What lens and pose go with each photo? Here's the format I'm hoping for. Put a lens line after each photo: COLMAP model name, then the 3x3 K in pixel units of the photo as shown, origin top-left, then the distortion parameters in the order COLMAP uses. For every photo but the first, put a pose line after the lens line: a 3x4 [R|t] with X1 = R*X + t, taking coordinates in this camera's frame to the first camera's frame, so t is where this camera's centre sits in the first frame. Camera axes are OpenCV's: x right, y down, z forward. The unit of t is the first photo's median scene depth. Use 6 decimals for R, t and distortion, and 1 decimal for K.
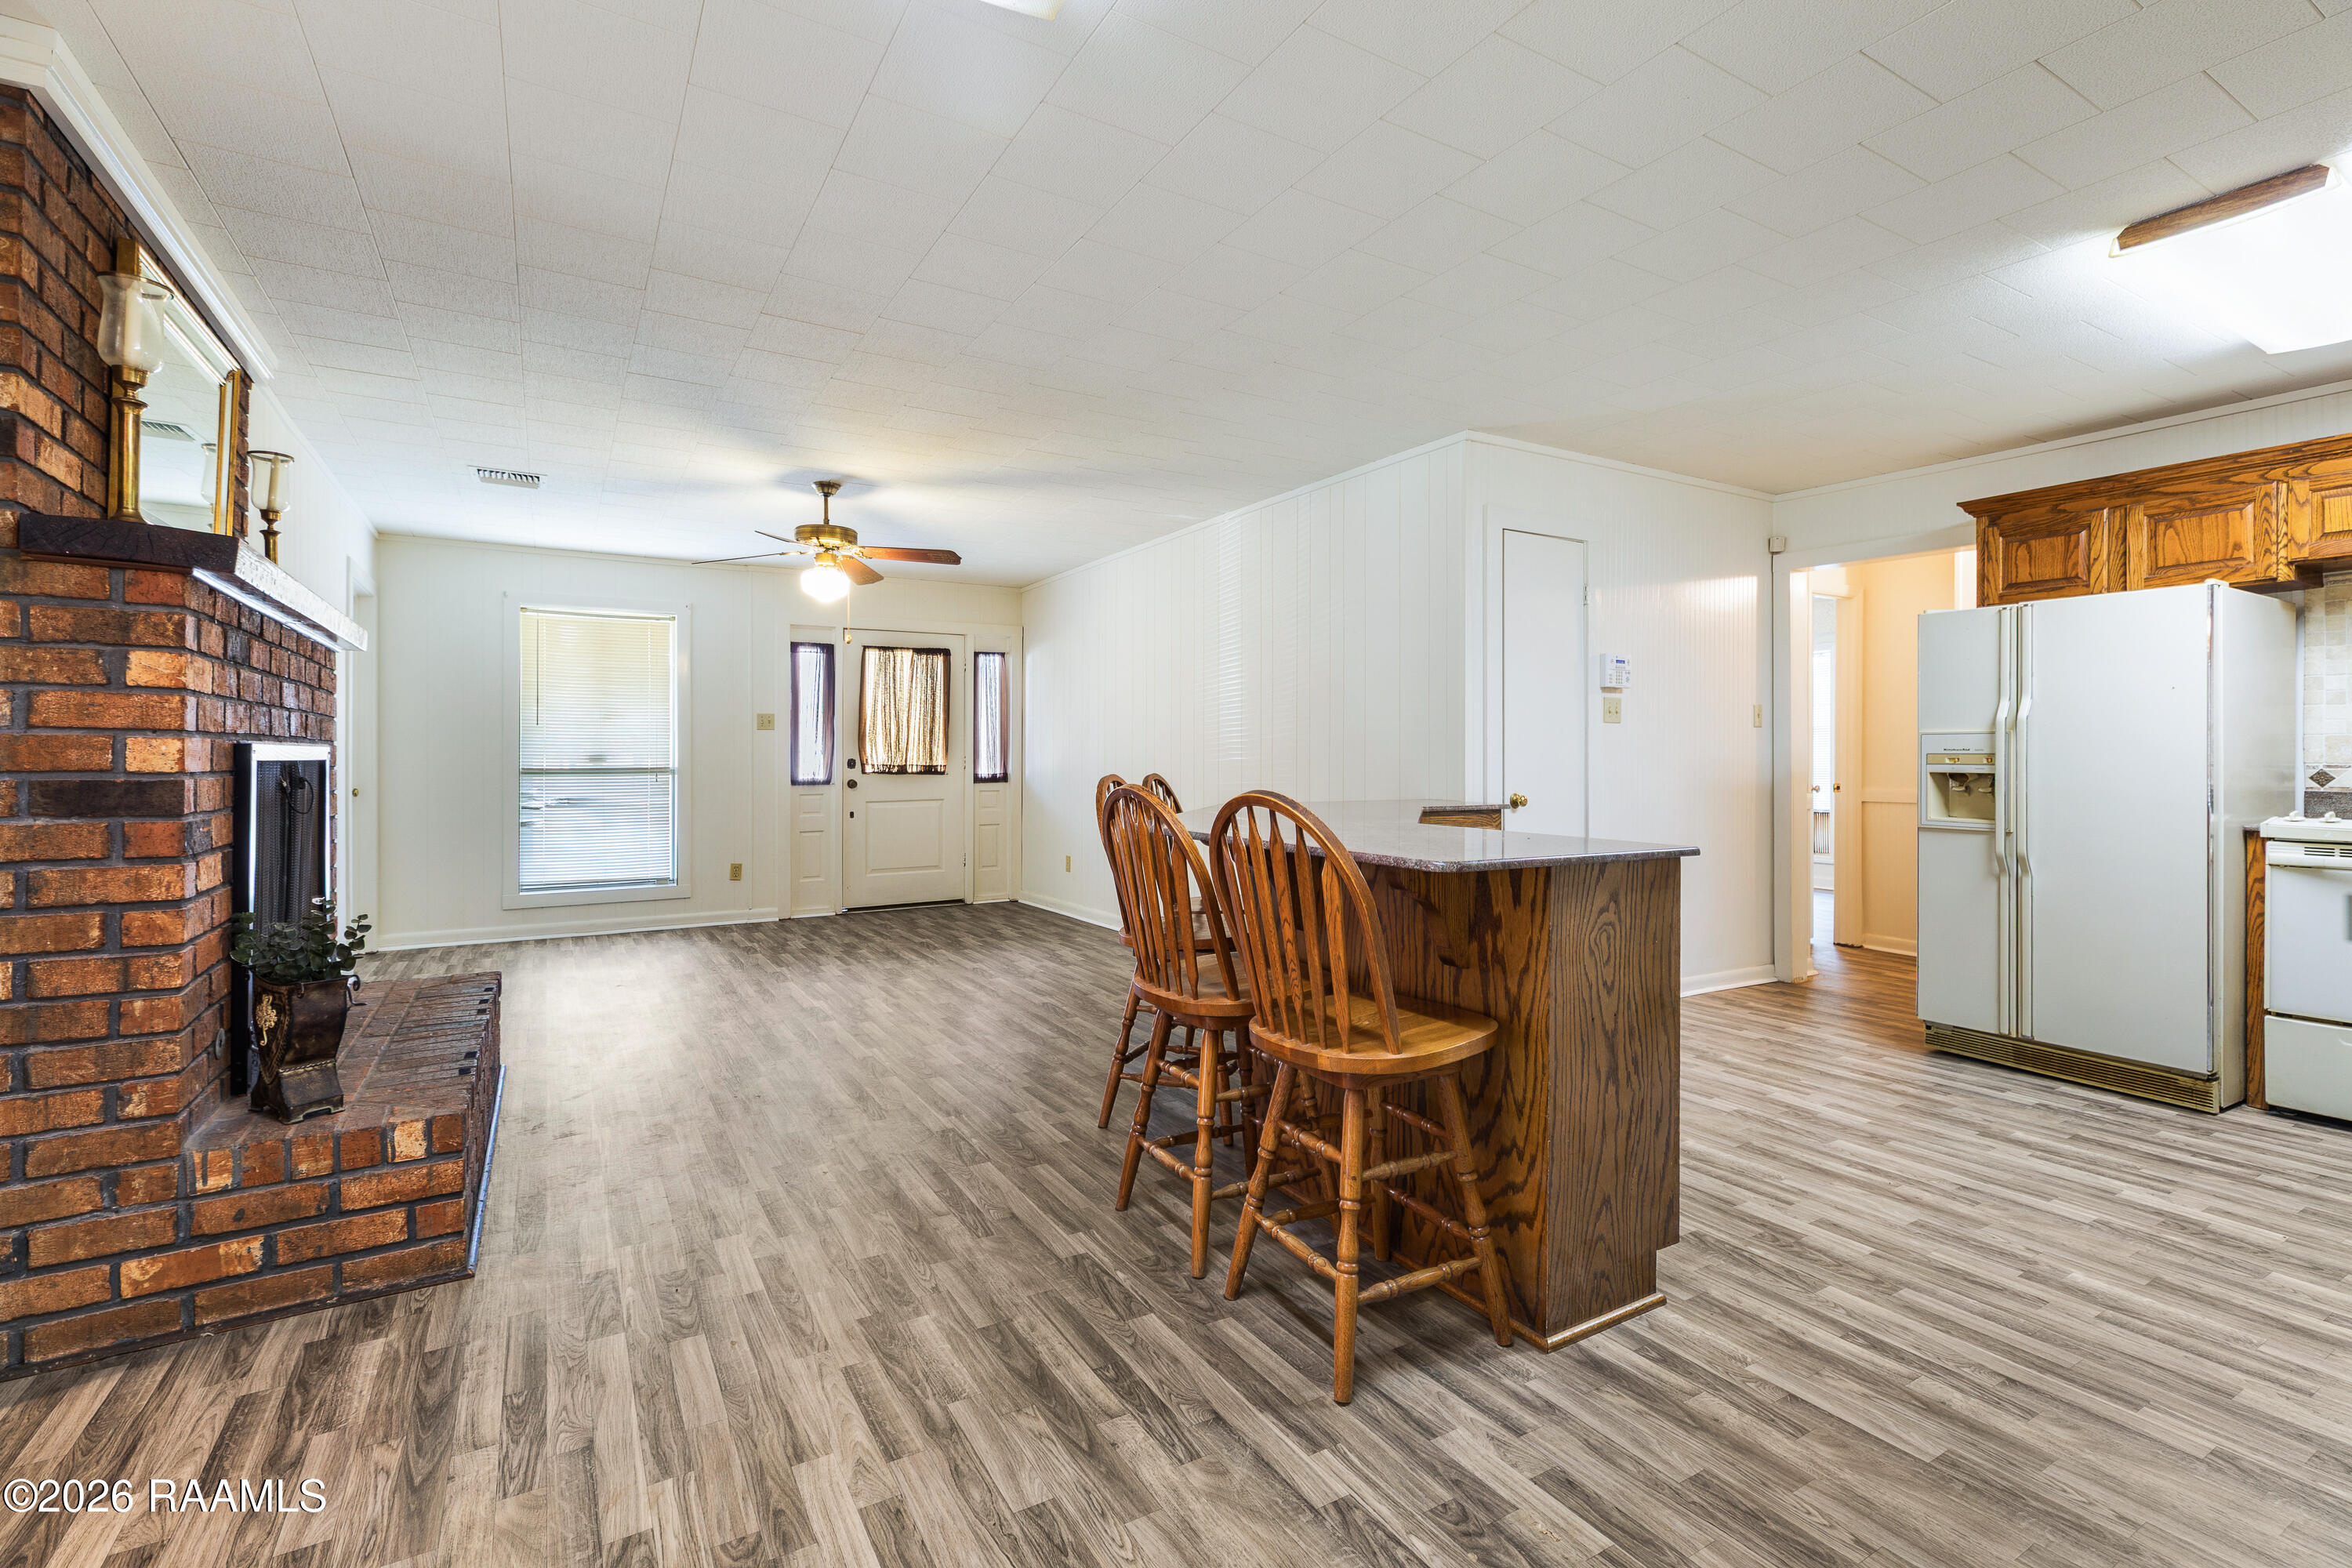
lens RADIAL K [[1061.6, 0, 1163.8], [0, 1061.6, 744.3], [0, 0, 1]] dist [0.001465, 0.000764]
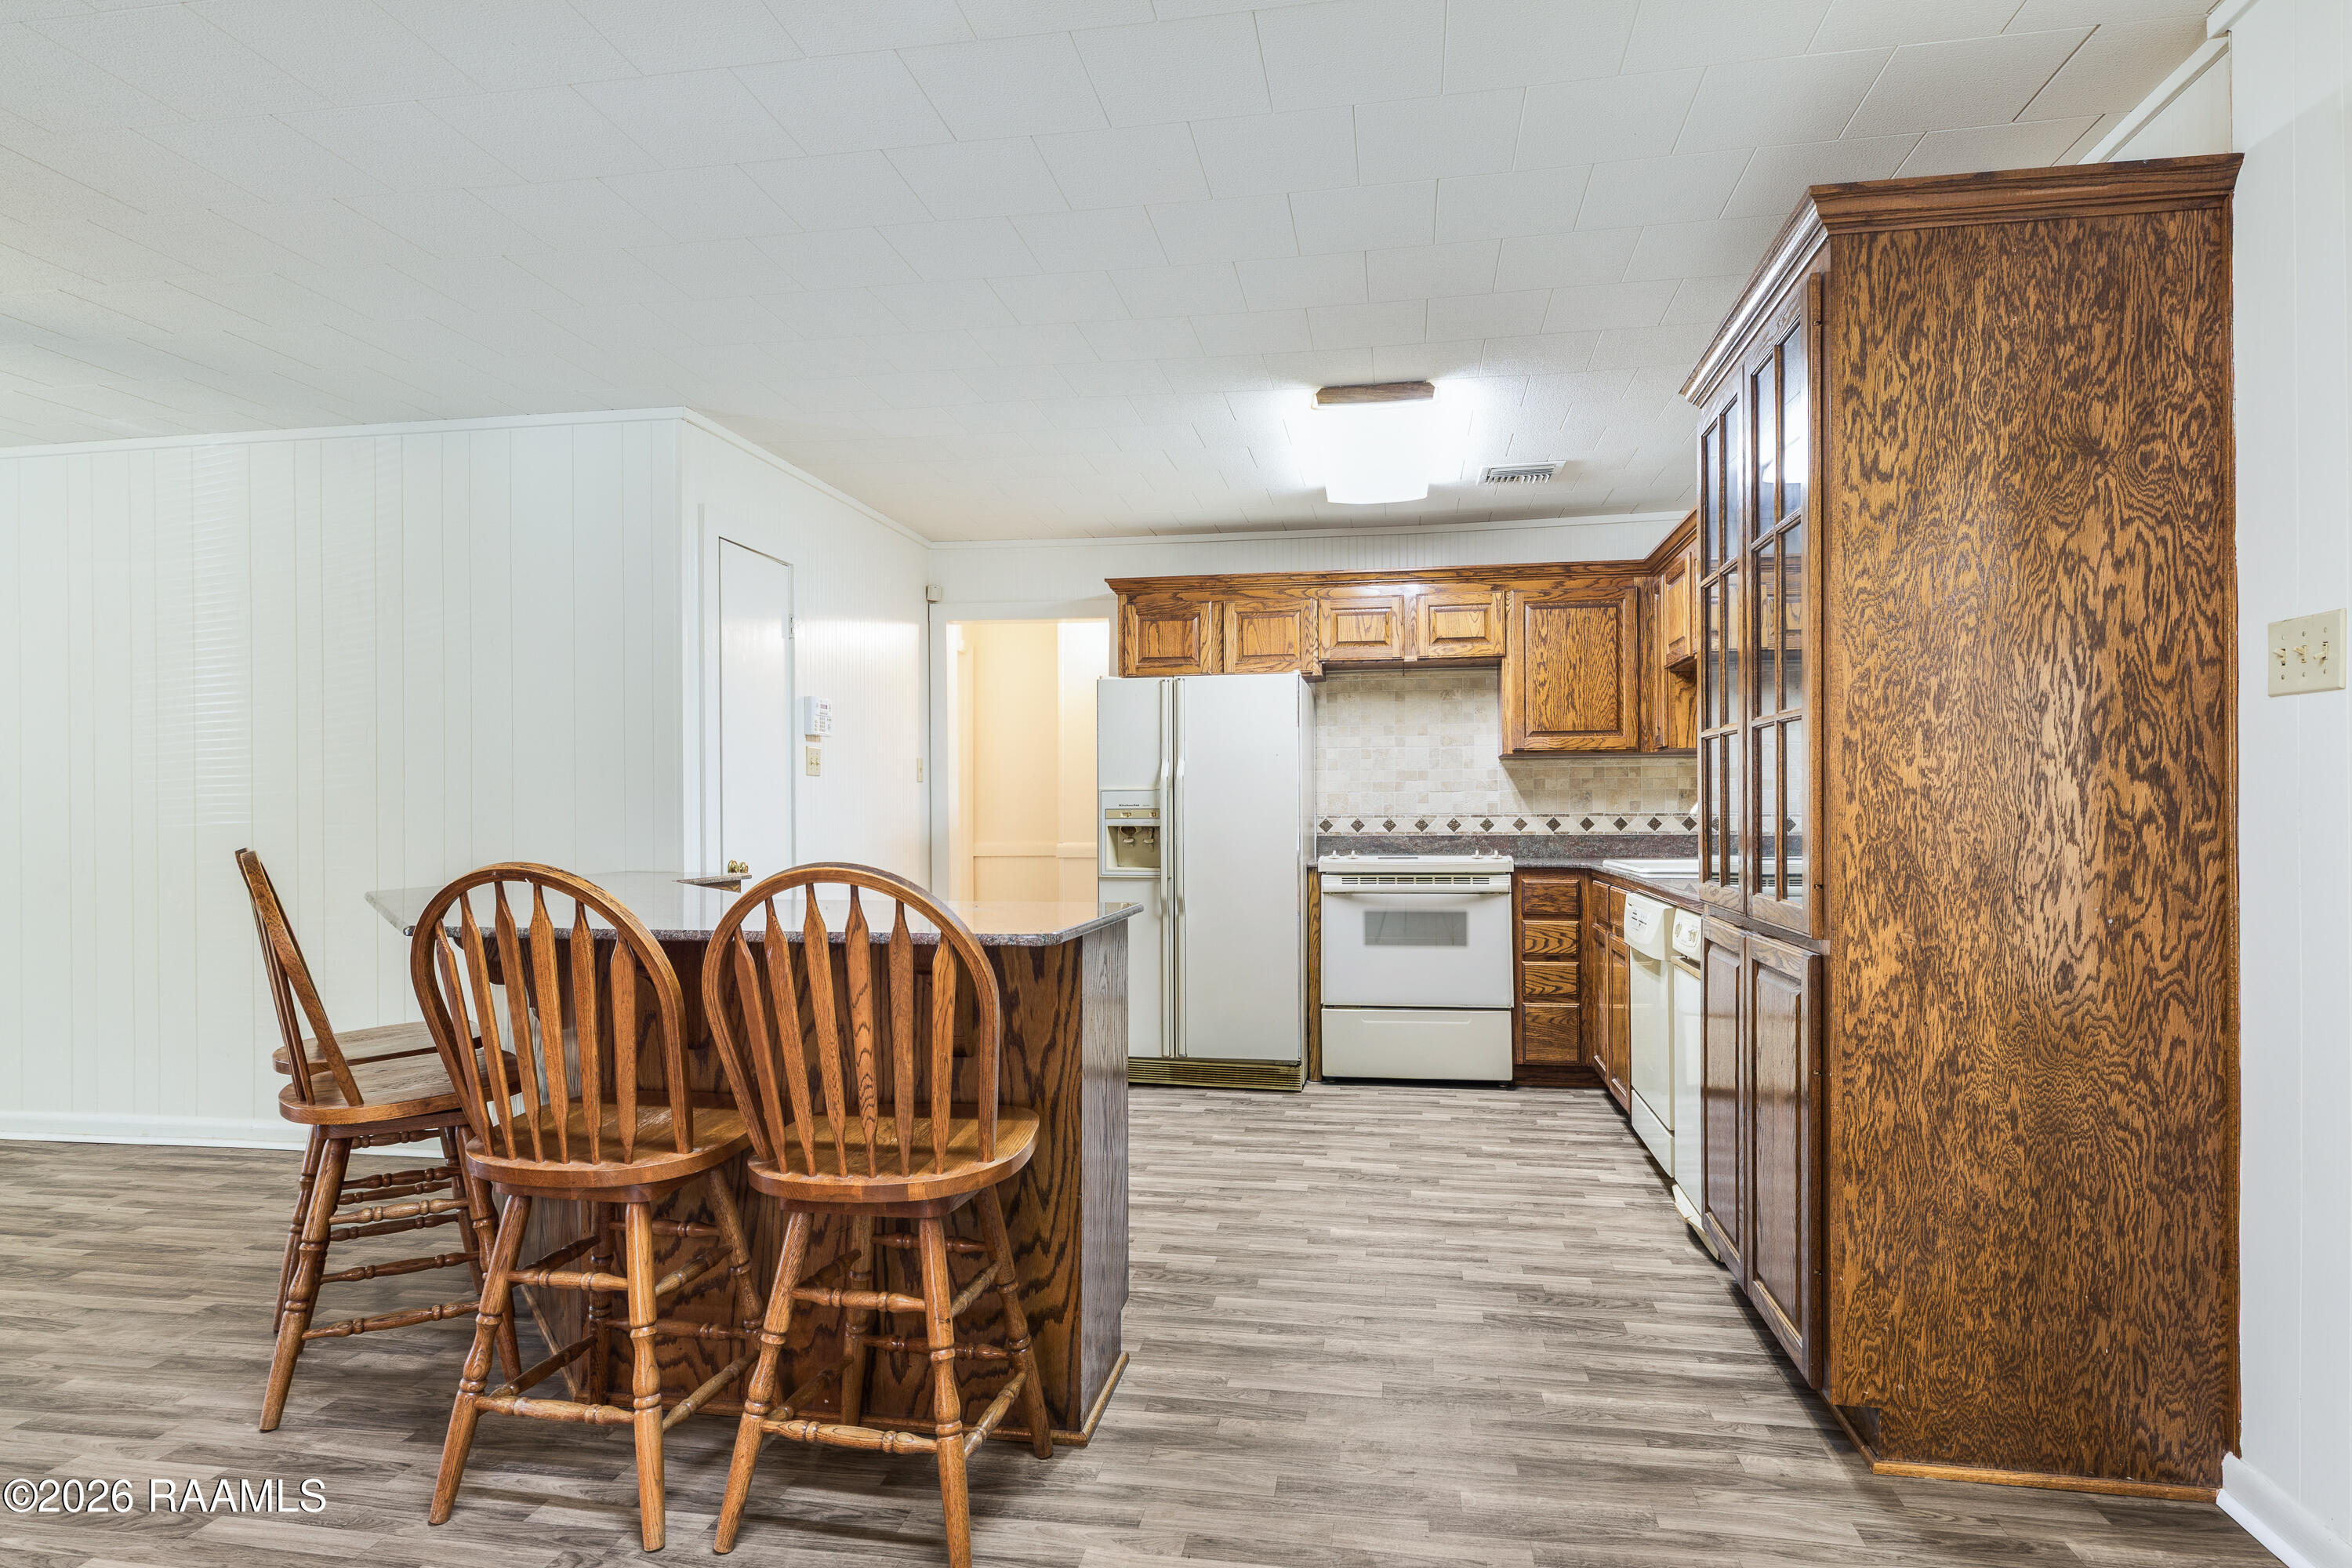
lens RADIAL K [[1295.4, 0, 1172.7], [0, 1295.4, 795.3], [0, 0, 1]] dist [-0.002523, -0.000275]
pose [[0.639765, 0.001788, 0.768569, -0.279085], [0.000136, 0.999997, -0.002439, -0.002114], [-0.768571, 0.001665, 0.639762, 0.118059]]
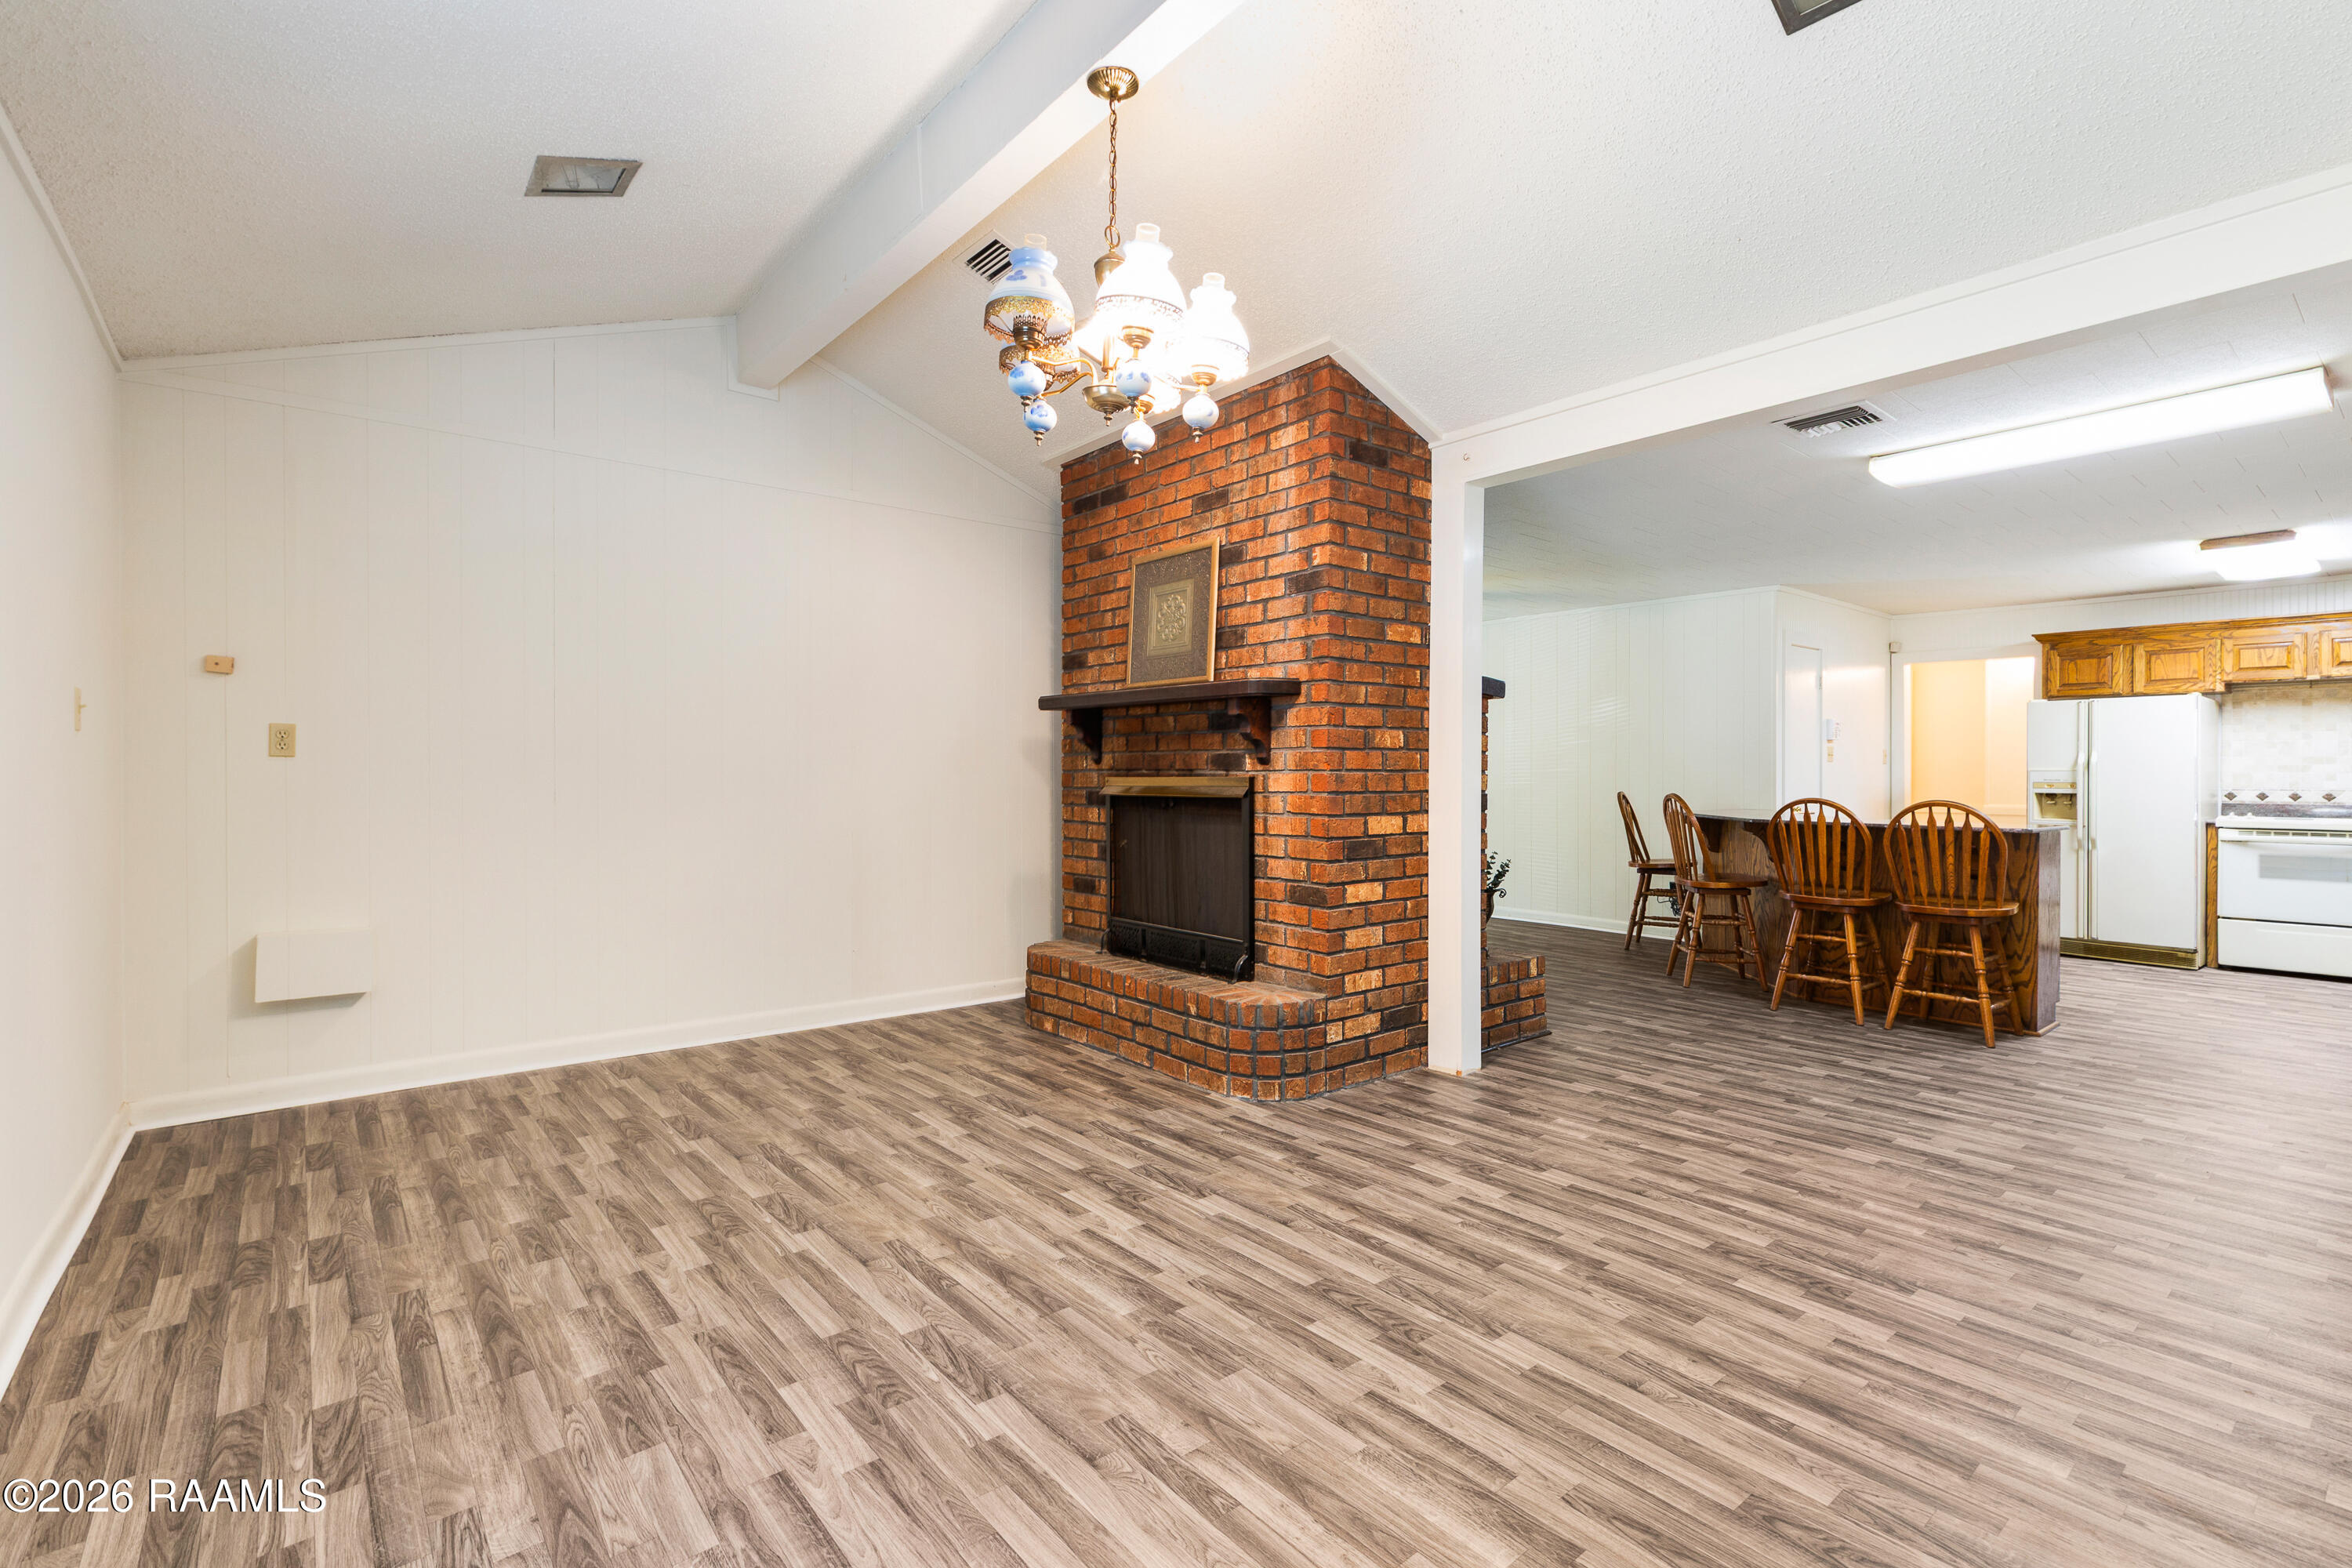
lens RADIAL K [[1061.6, 0, 1188.2], [0, 1061.6, 775.4], [0, 0, 1]] dist [0.001465, 0.000764]
pose [[0.984926, 0.001977, 0.172968, -1.065367], [-0.003296, 0.999968, 0.007337, -0.012504], [-0.172948, -0.007796, 0.984900, -0.538445]]
